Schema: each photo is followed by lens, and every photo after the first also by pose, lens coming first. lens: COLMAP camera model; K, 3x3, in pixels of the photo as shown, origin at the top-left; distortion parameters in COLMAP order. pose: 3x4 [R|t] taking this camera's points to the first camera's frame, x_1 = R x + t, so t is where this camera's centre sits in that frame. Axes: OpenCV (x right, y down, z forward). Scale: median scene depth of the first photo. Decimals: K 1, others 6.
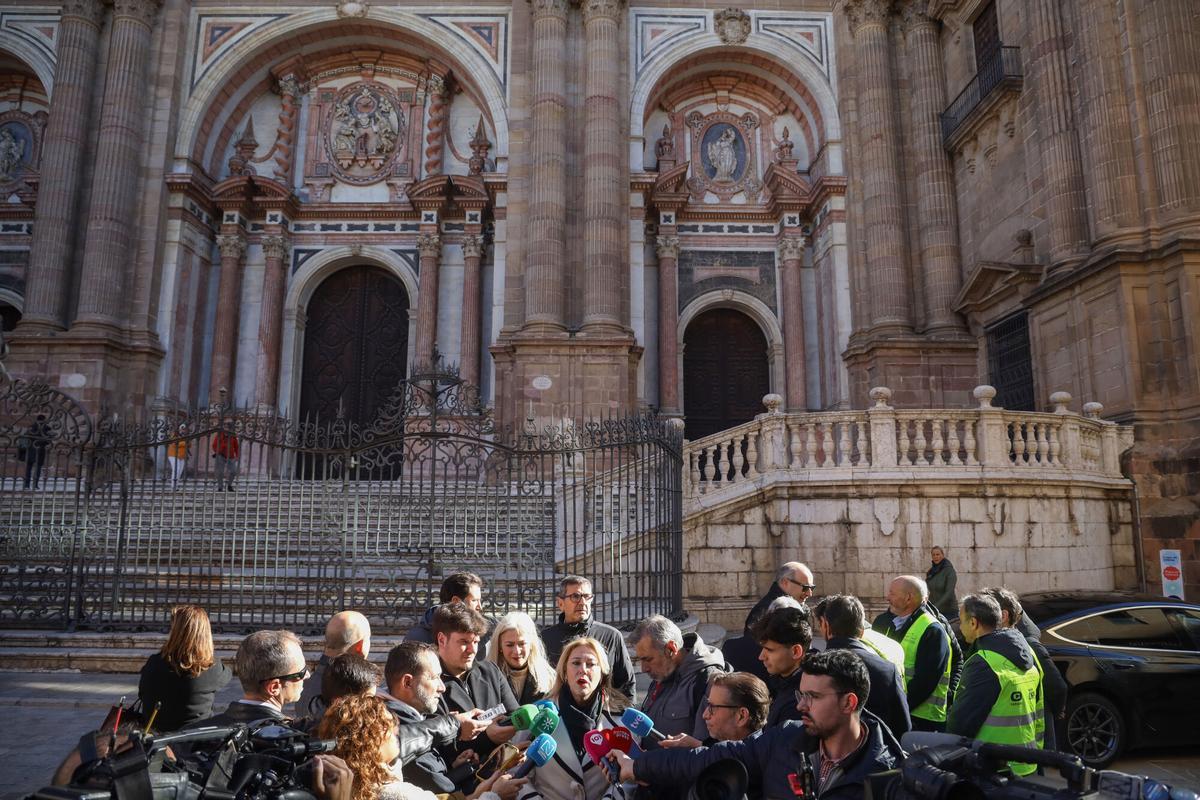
lens RADIAL K [[816.4, 0, 597.7], [0, 816.4, 395.3], [0, 0, 1]] dist [-0.096339, 0.068043]
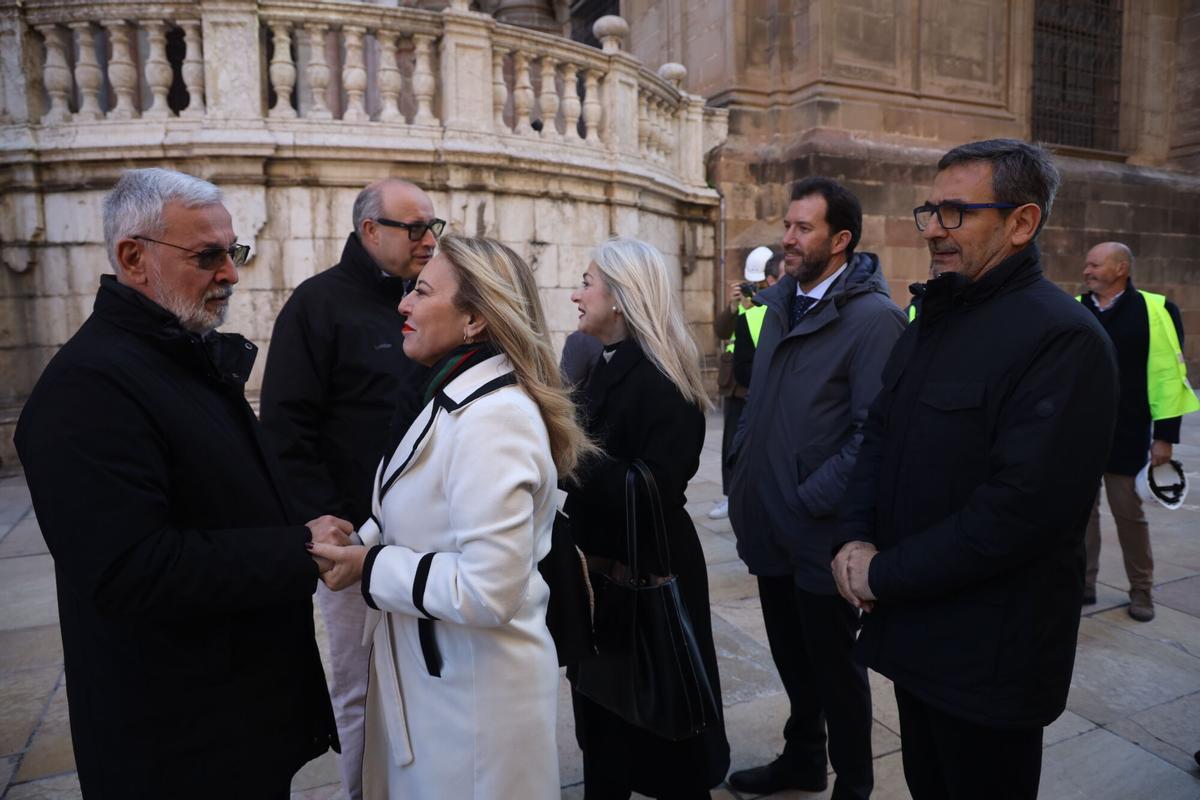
lens RADIAL K [[816.4, 0, 597.7], [0, 816.4, 395.3], [0, 0, 1]] dist [-0.096339, 0.068043]
pose [[0.920266, -0.061932, 0.386360, 0.348151], [-0.040942, 0.966735, 0.252482, 0.114082], [-0.389144, -0.248169, 0.887118, 0.450343]]
